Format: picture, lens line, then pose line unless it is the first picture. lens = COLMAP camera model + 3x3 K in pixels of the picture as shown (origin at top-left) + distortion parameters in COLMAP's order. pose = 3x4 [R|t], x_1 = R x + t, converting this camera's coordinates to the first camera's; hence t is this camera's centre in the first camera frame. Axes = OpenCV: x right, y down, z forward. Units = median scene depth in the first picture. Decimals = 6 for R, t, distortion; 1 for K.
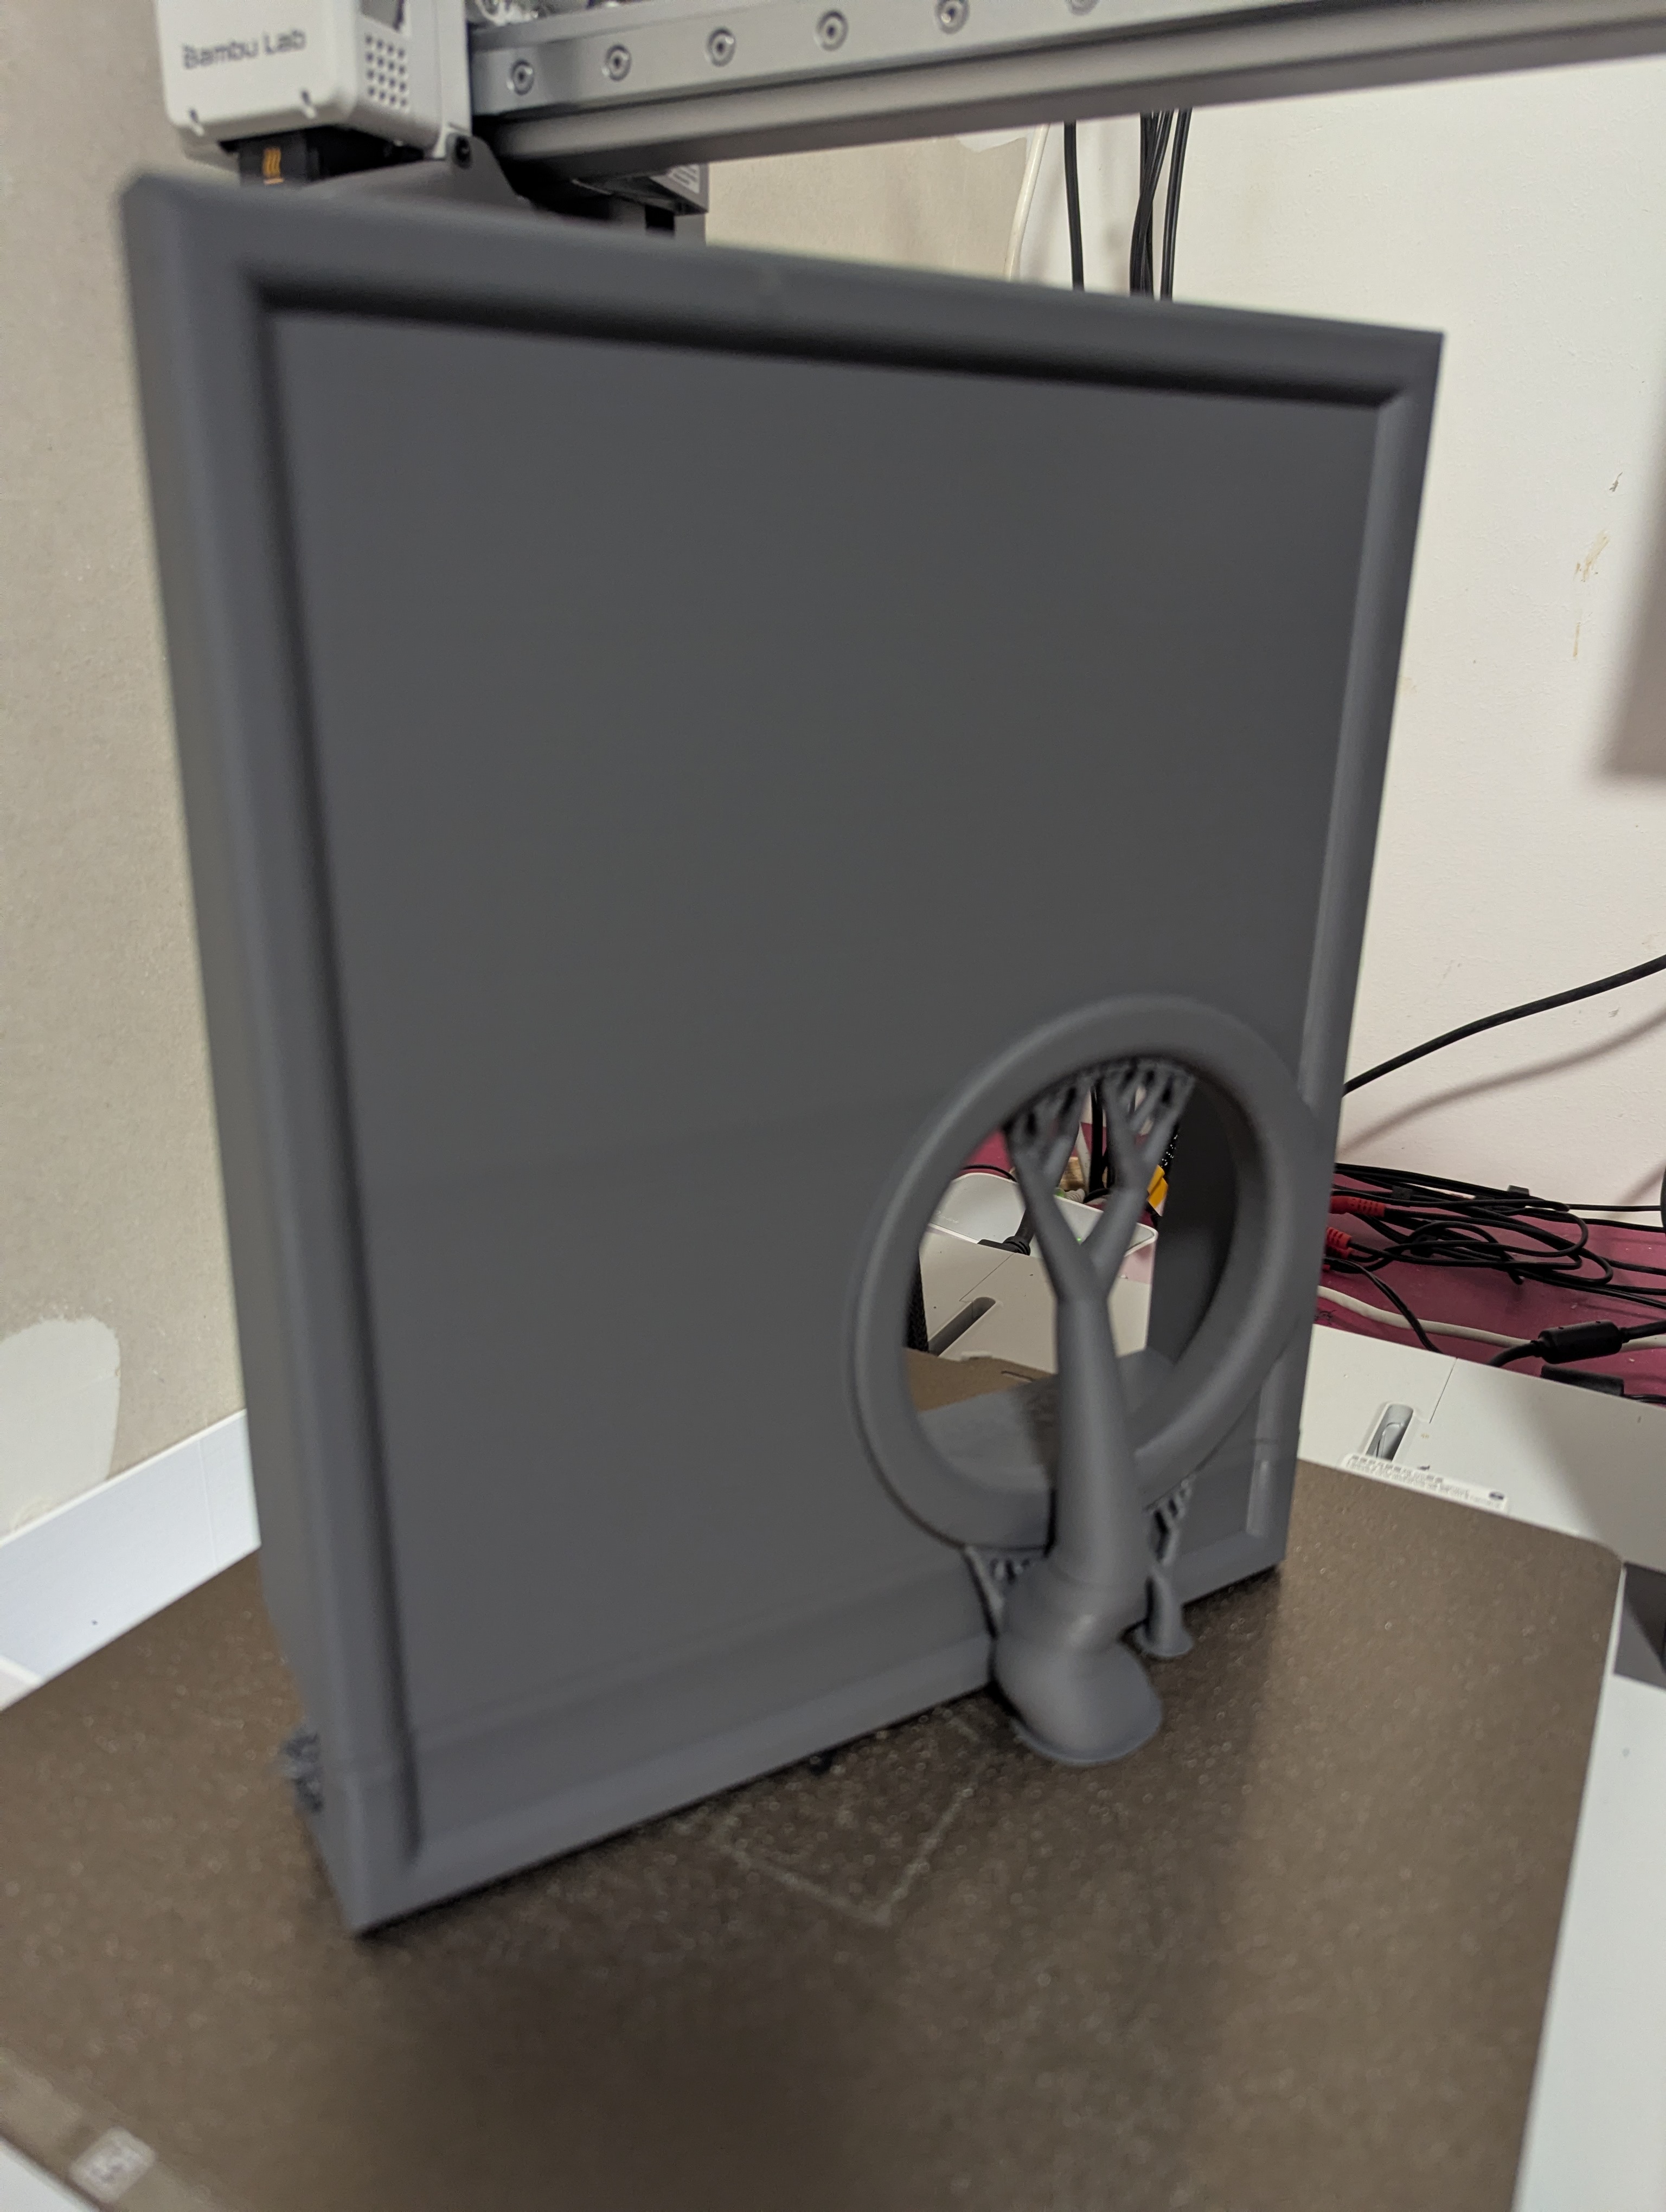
lens RADIAL K [[1587.0, 0, 840.4], [0, 1587.0, 1112.4], [0, 0, 1]] dist [0.002814, 0.004587]
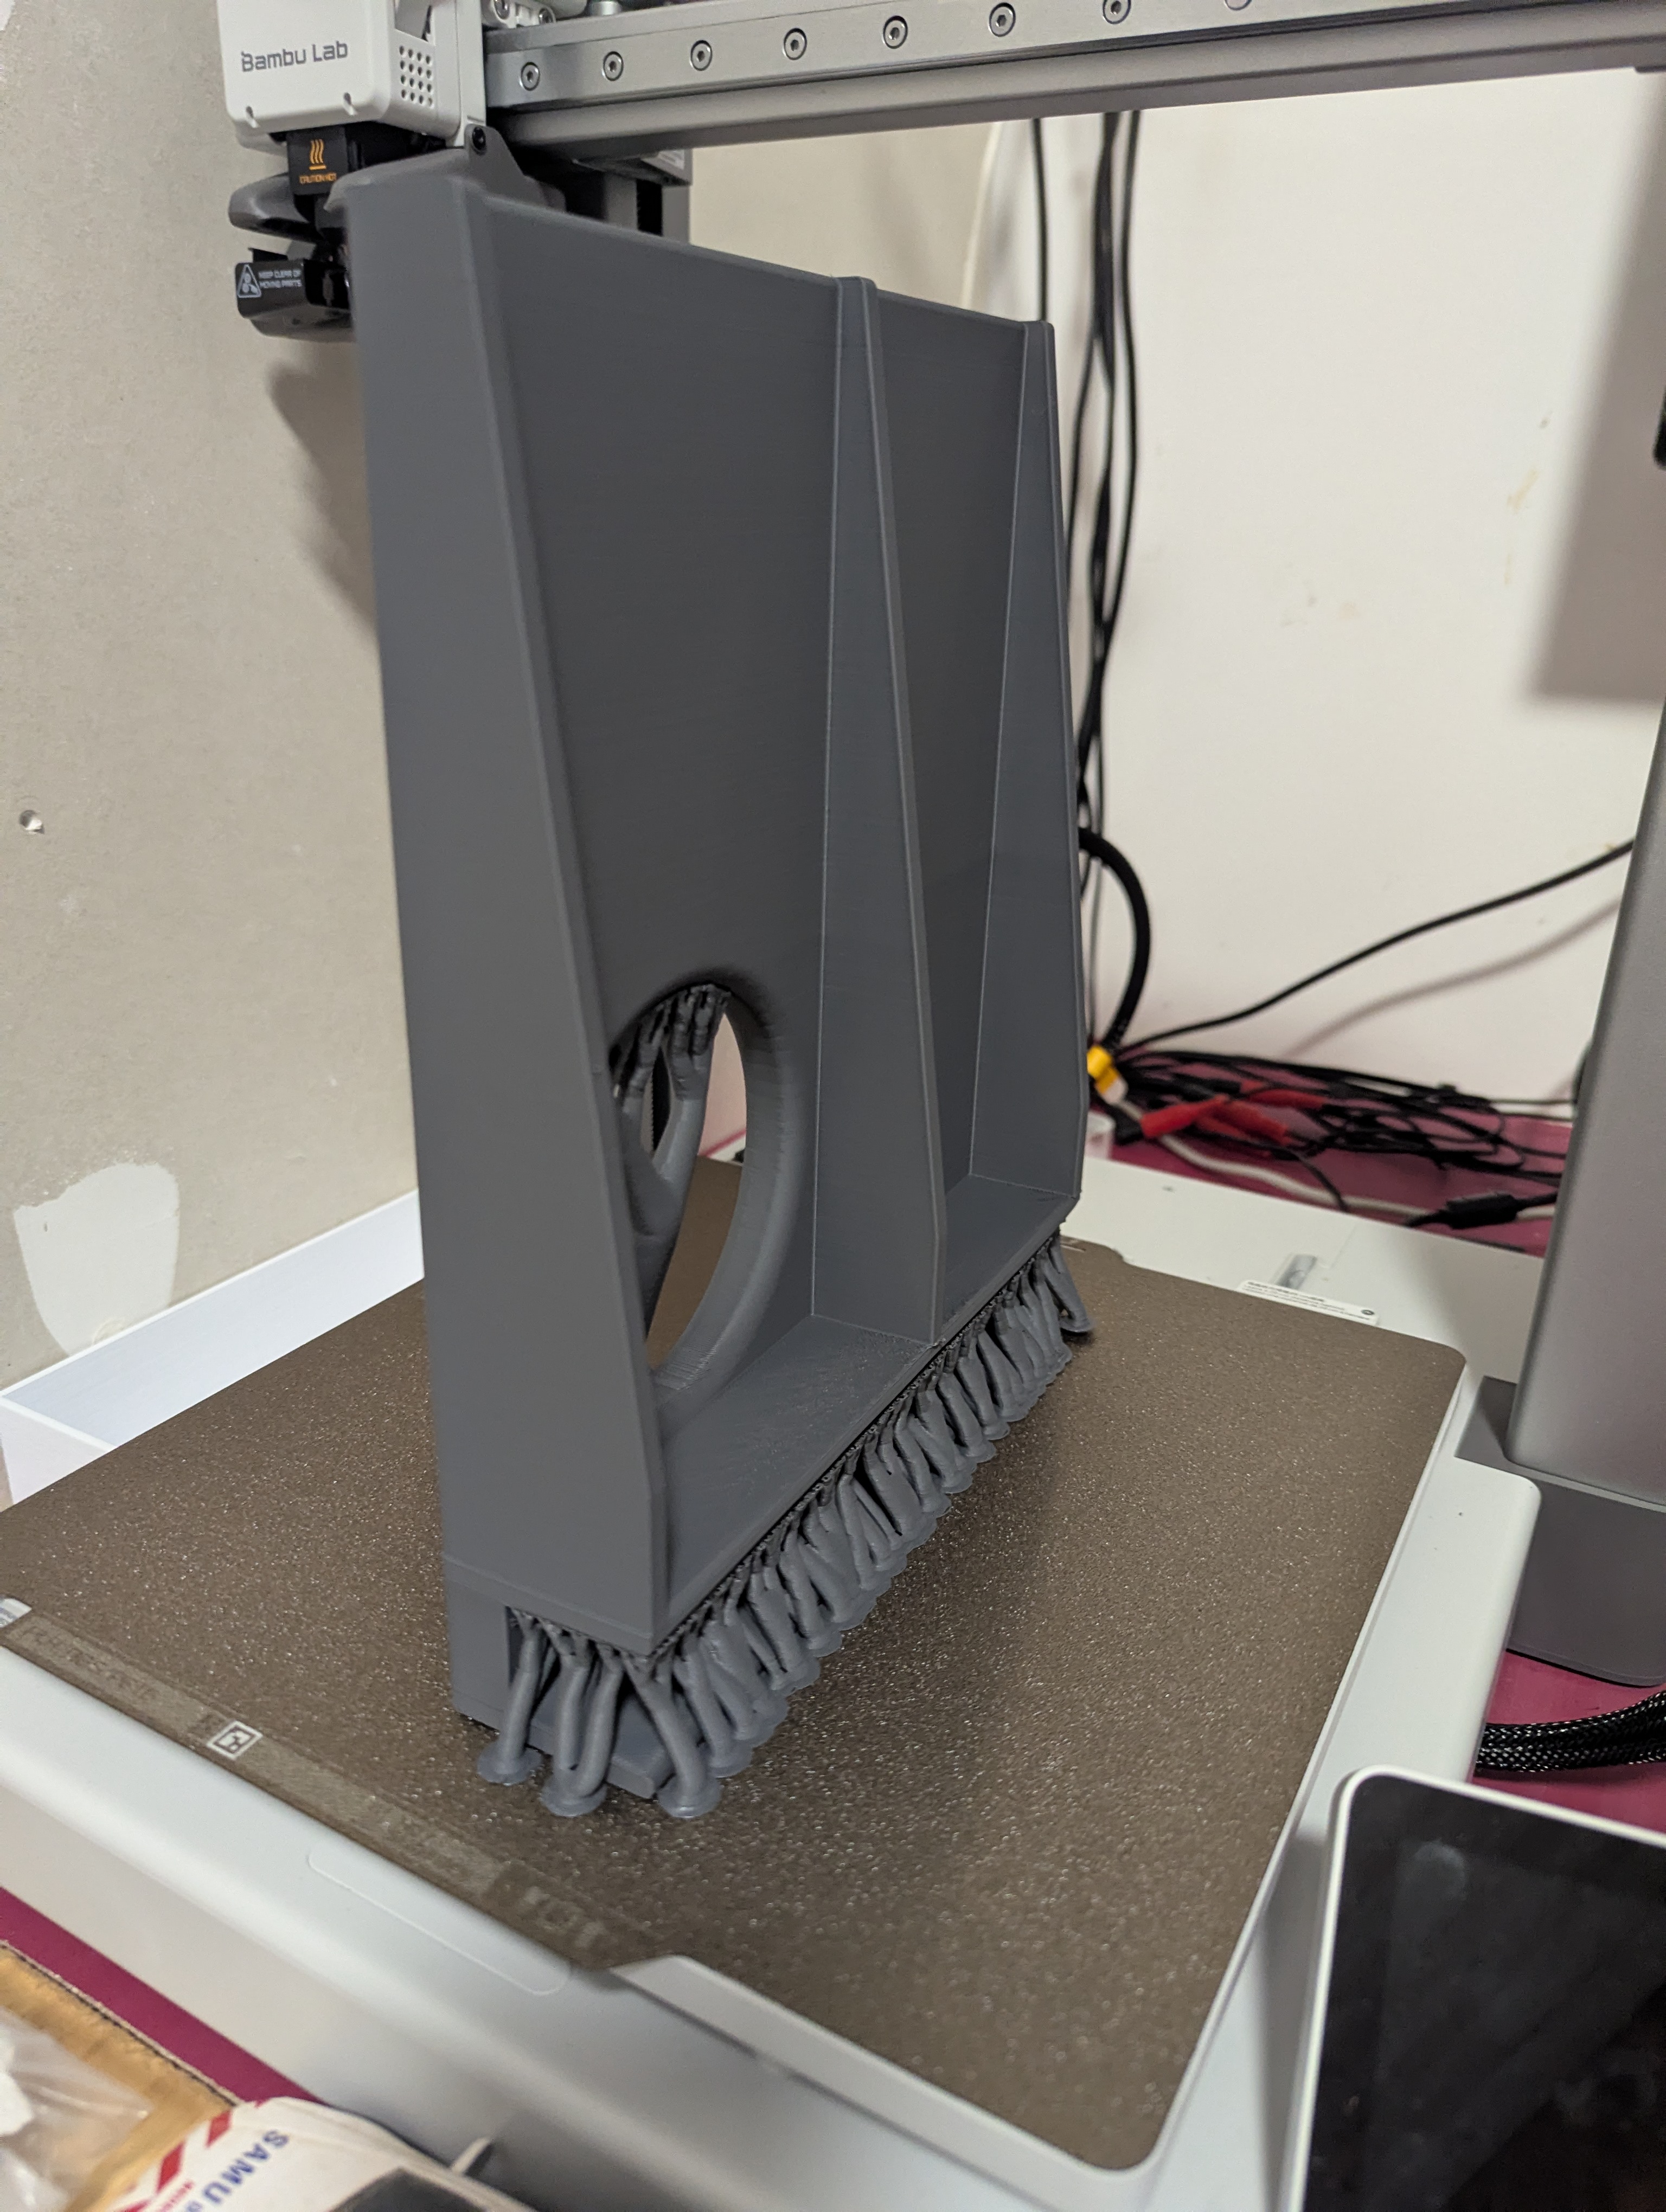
lens RADIAL K [[1587.0, 0, 821.4], [0, 1587.0, 1103.2], [0, 0, 1]] dist [0.002814, 0.004587]
pose [[0.999977, 0.003368, -0.005880, 0.018546], [-0.003154, 0.999350, 0.035900, 0.048007], [0.005997, -0.035881, 0.999338, -0.160289]]
